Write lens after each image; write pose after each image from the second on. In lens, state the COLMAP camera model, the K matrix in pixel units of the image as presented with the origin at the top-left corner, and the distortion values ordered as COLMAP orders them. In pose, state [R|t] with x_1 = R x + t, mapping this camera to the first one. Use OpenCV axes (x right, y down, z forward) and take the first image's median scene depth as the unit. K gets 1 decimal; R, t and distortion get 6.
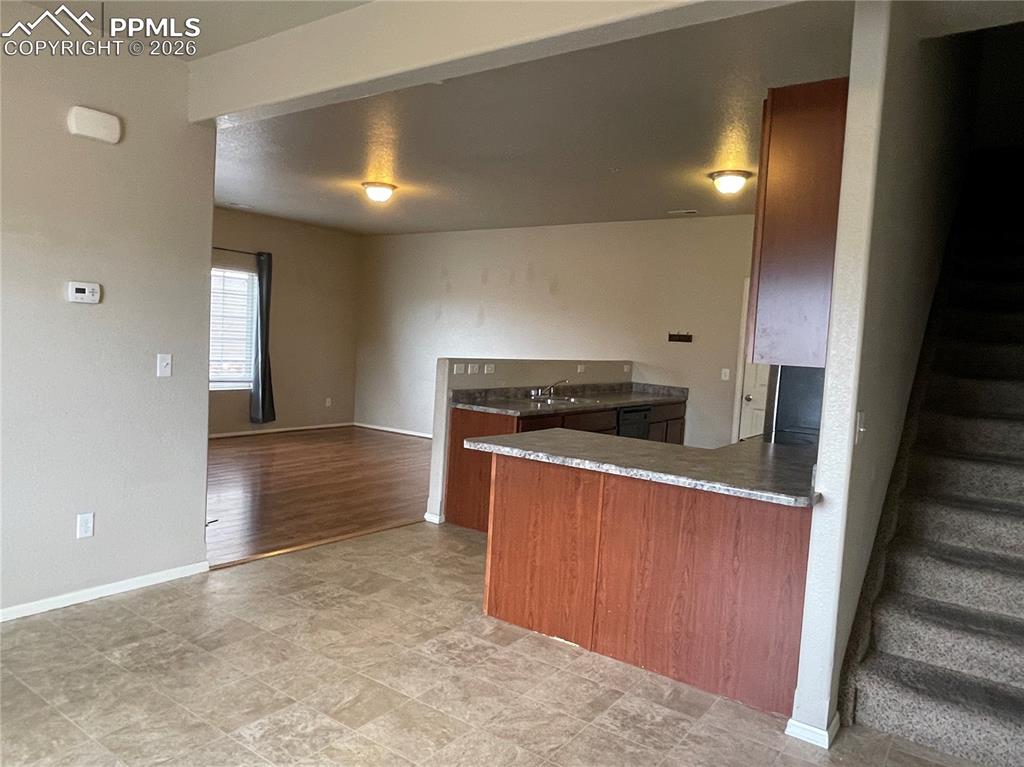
lens RADIAL K [[692.7, 0, 526.6], [0, 692.7, 398.4], [0, 0, 1]] dist [0.001273, -0.004875]
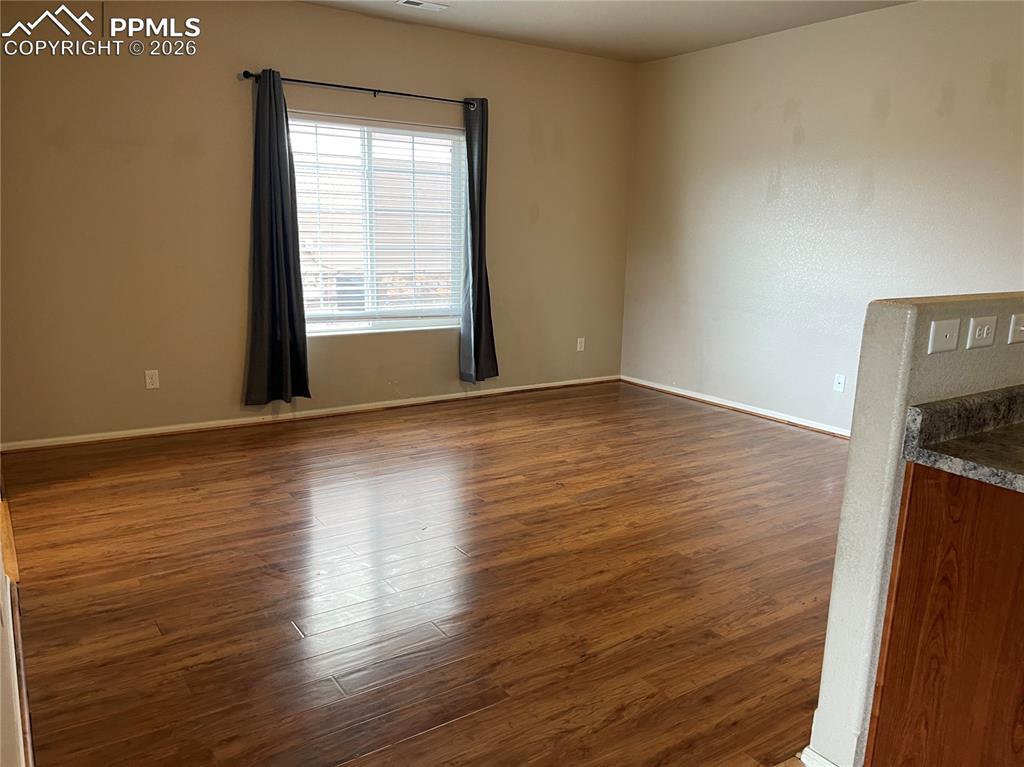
lens RADIAL K [[770.4, 0, 512.1], [0, 770.4, 391.1], [0, 0, 1]] dist [0.028289, -0.031608]
pose [[0.924861, 0.040680, -0.378123, -0.215605], [0.001871, 0.993764, 0.111488, -0.085473], [0.380300, -0.103819, 0.919018, 0.917594]]
